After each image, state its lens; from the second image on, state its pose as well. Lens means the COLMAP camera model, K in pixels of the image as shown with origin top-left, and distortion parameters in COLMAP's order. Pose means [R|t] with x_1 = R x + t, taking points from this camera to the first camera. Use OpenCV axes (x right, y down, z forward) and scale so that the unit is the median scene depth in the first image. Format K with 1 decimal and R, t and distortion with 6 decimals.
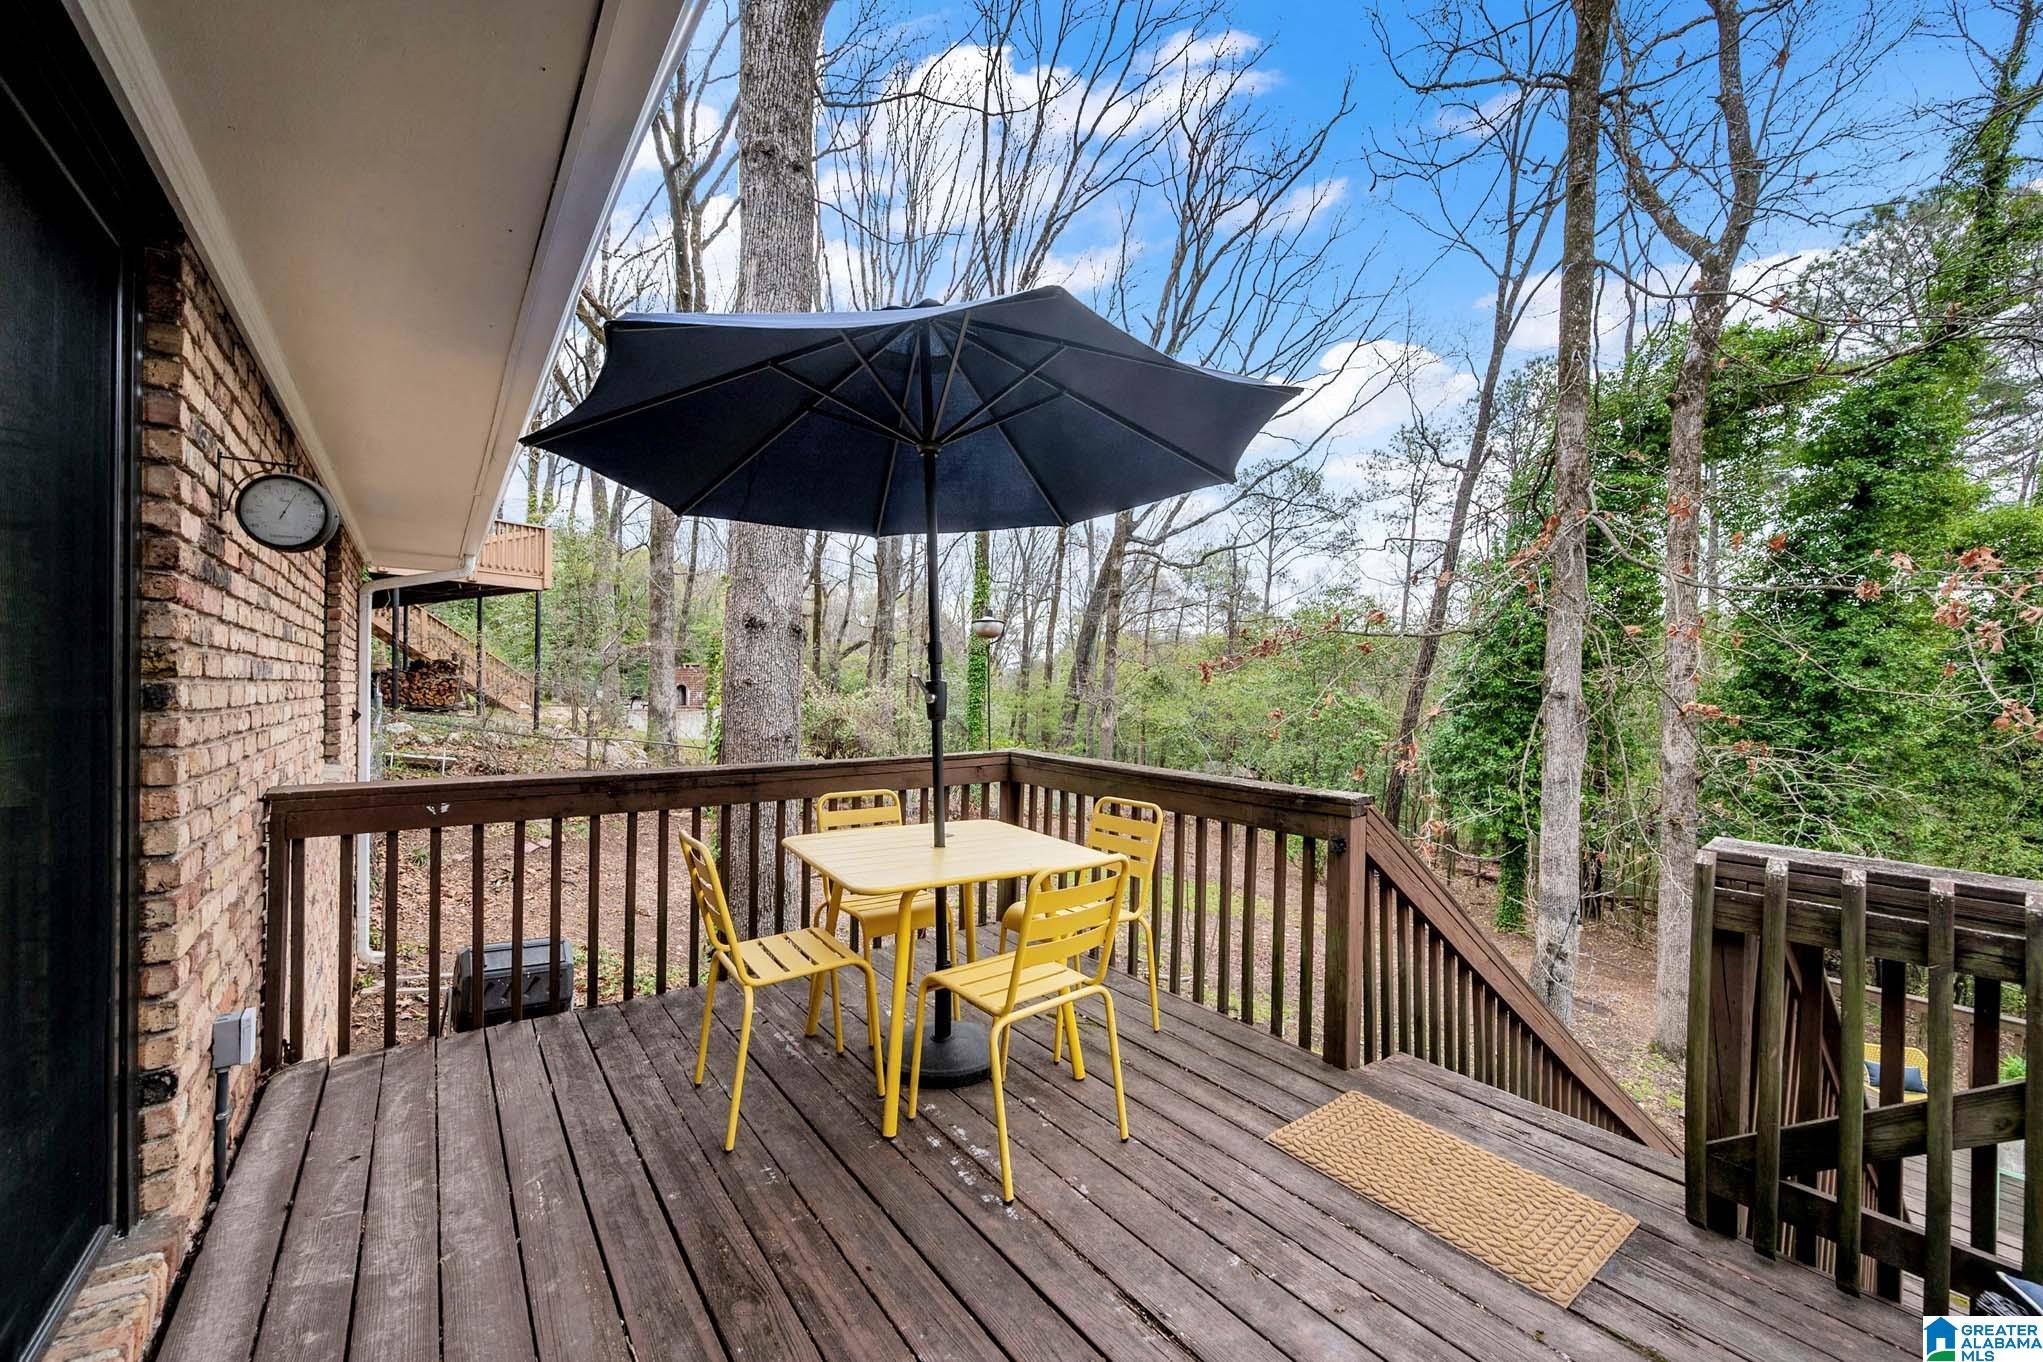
lens RADIAL K [[806.1, 0, 1019.9], [0, 806.1, 688.5], [0, 0, 1]] dist [0.000473, 0.000281]
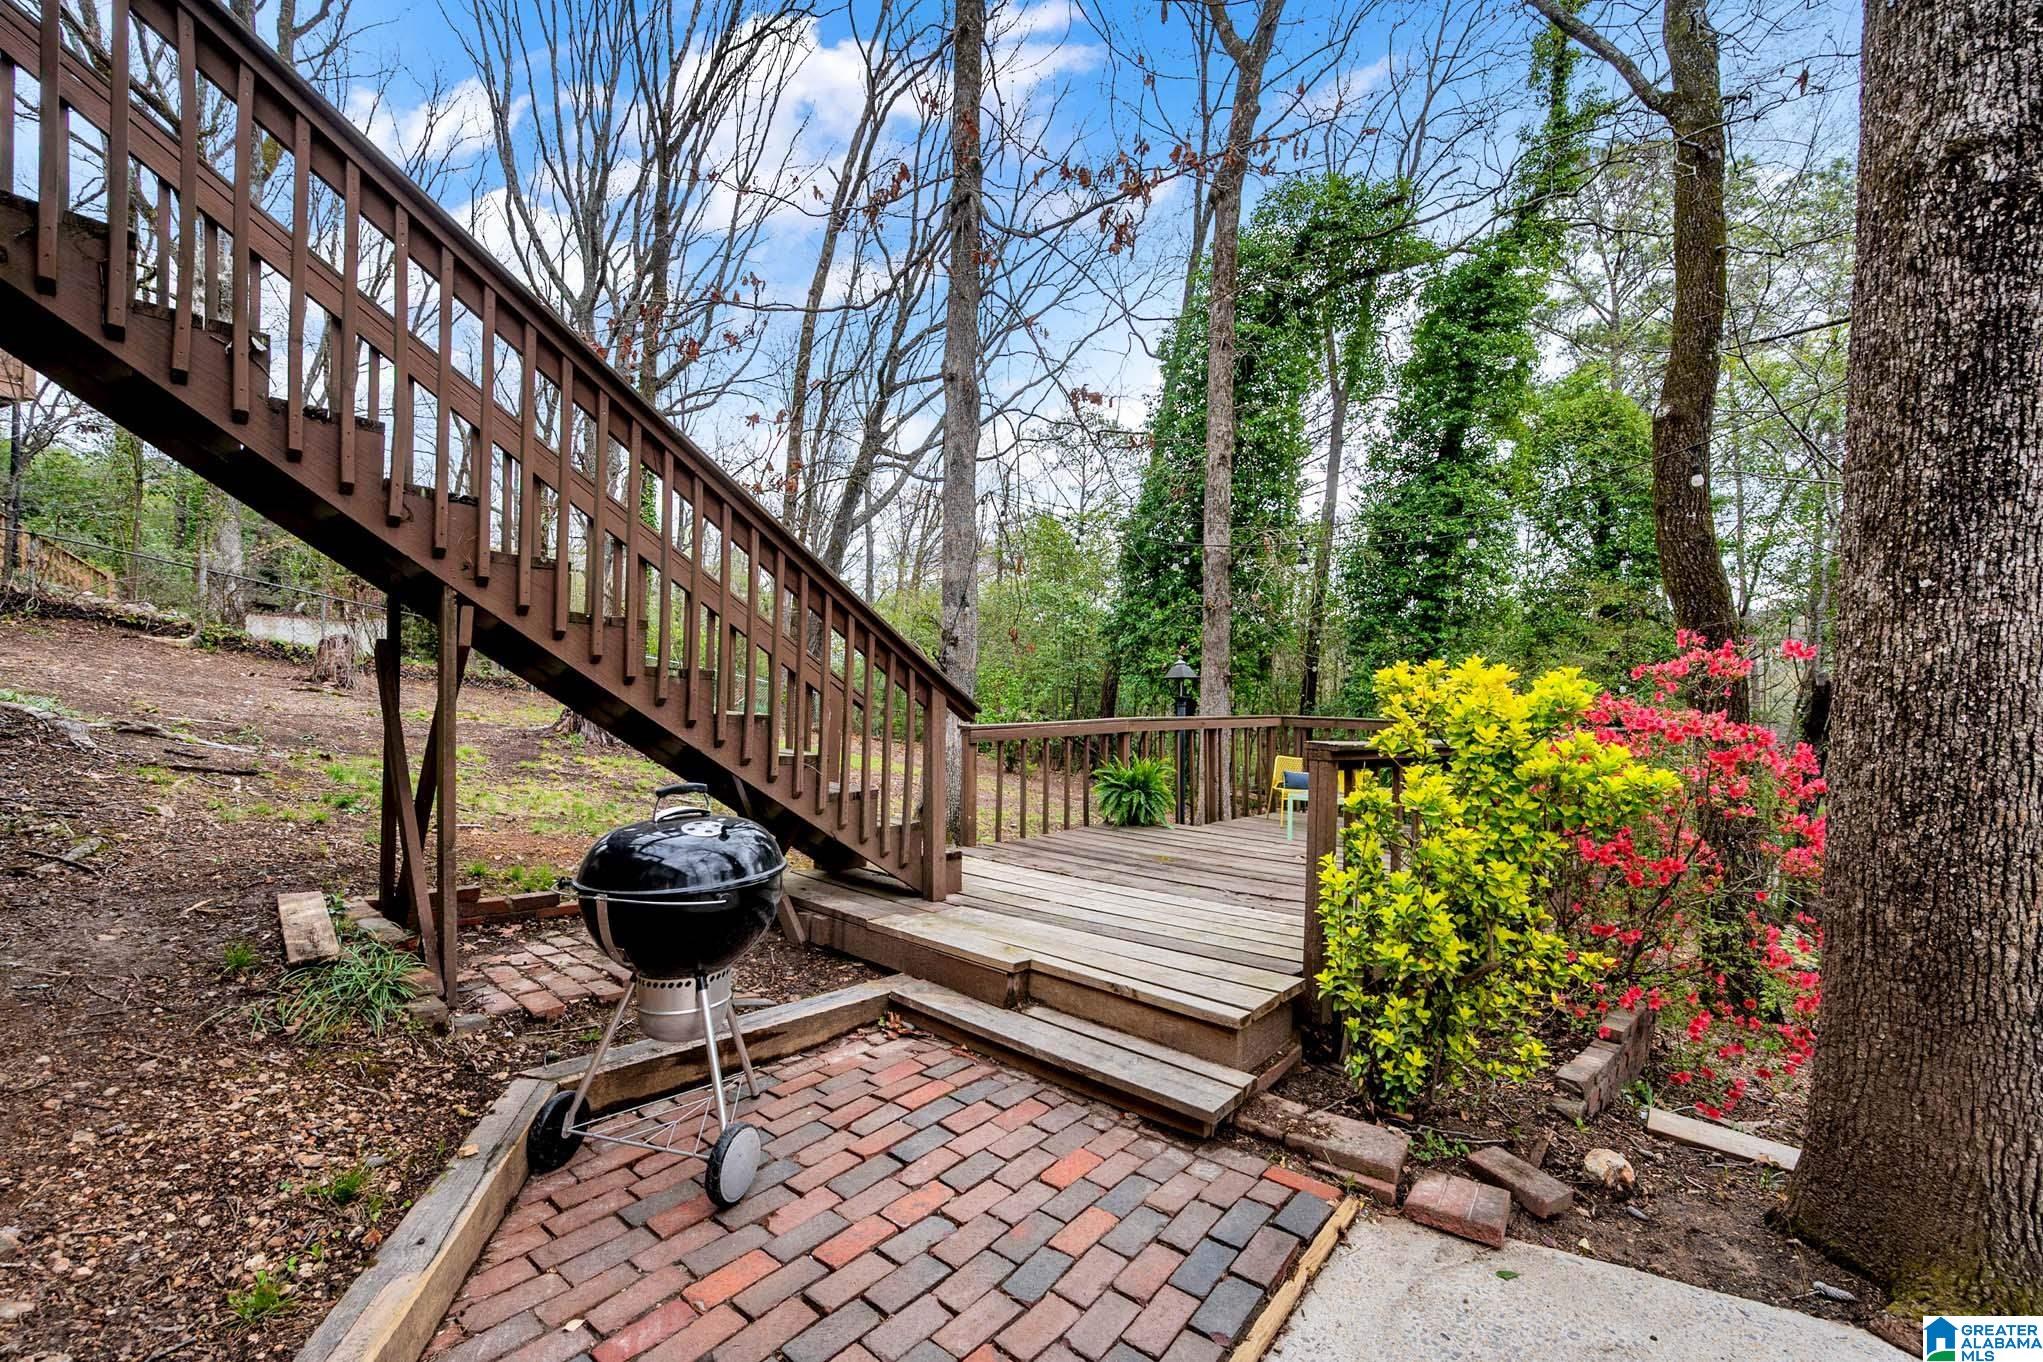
lens RADIAL K [[863.0, 0, 1022.4], [0, 863.0, 689.4], [0, 0, 1]] dist [-0.000022, -0.000040]
pose [[0.987096, 0.000298, 0.160128, 0.287025], [0.000370, 0.999991, -0.004142, 0.193743], [-0.160127, 0.004148, 0.987088, -0.029208]]
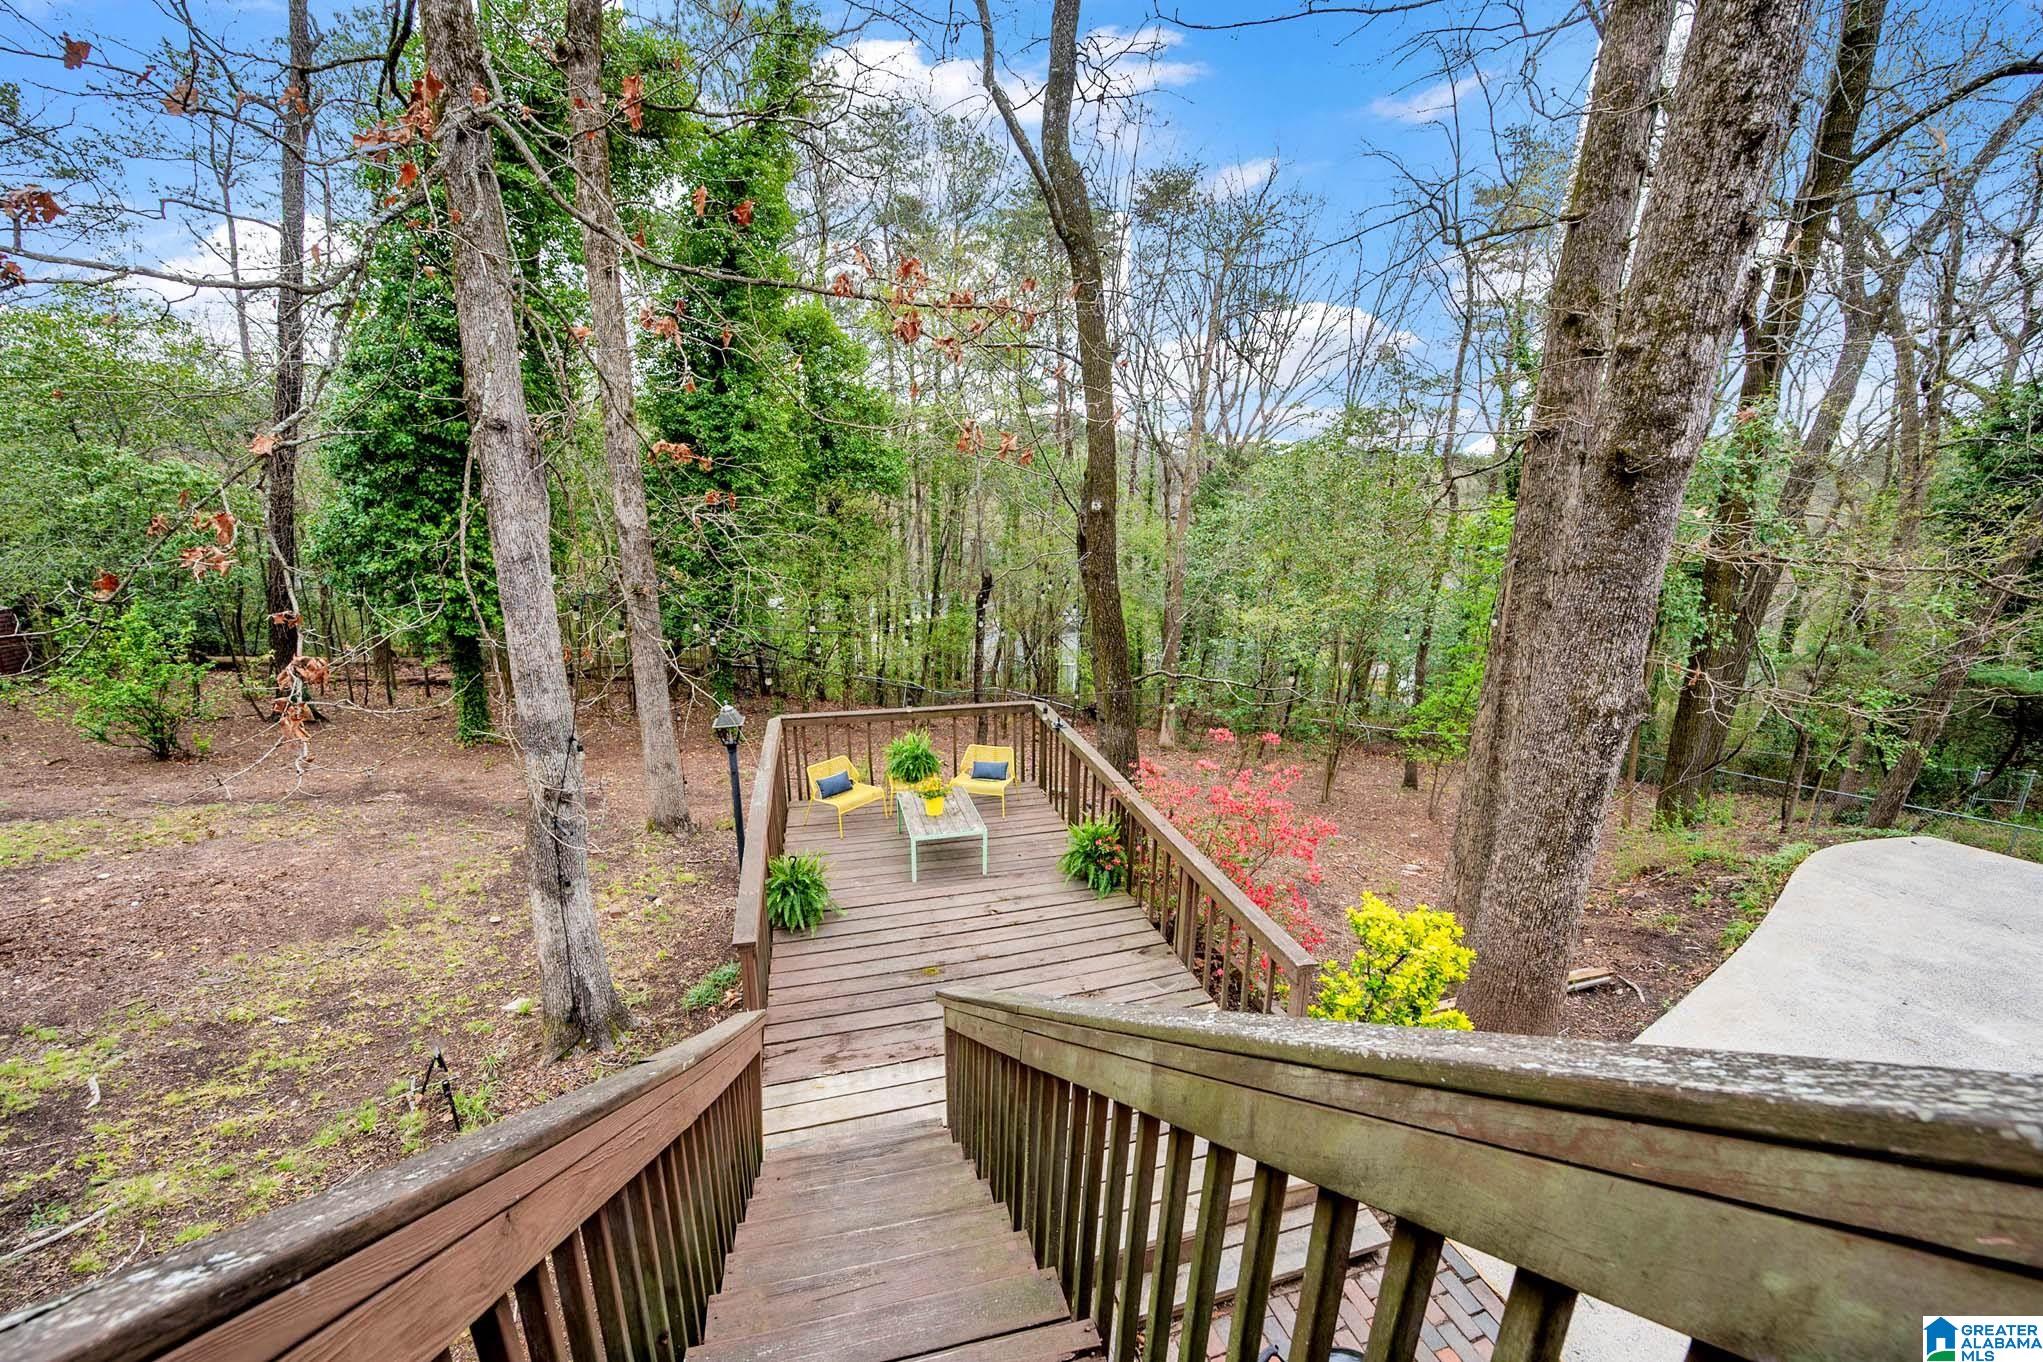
lens RADIAL K [[806.1, 0, 1025.4], [0, 806.1, 693.0], [0, 0, 1]] dist [0.000473, 0.000281]
pose [[0.390400, -0.250864, 0.885807, 0.103632], [0.001030, 0.962278, 0.272067, 0.019870], [-0.920645, -0.105303, 0.375932, 0.171928]]
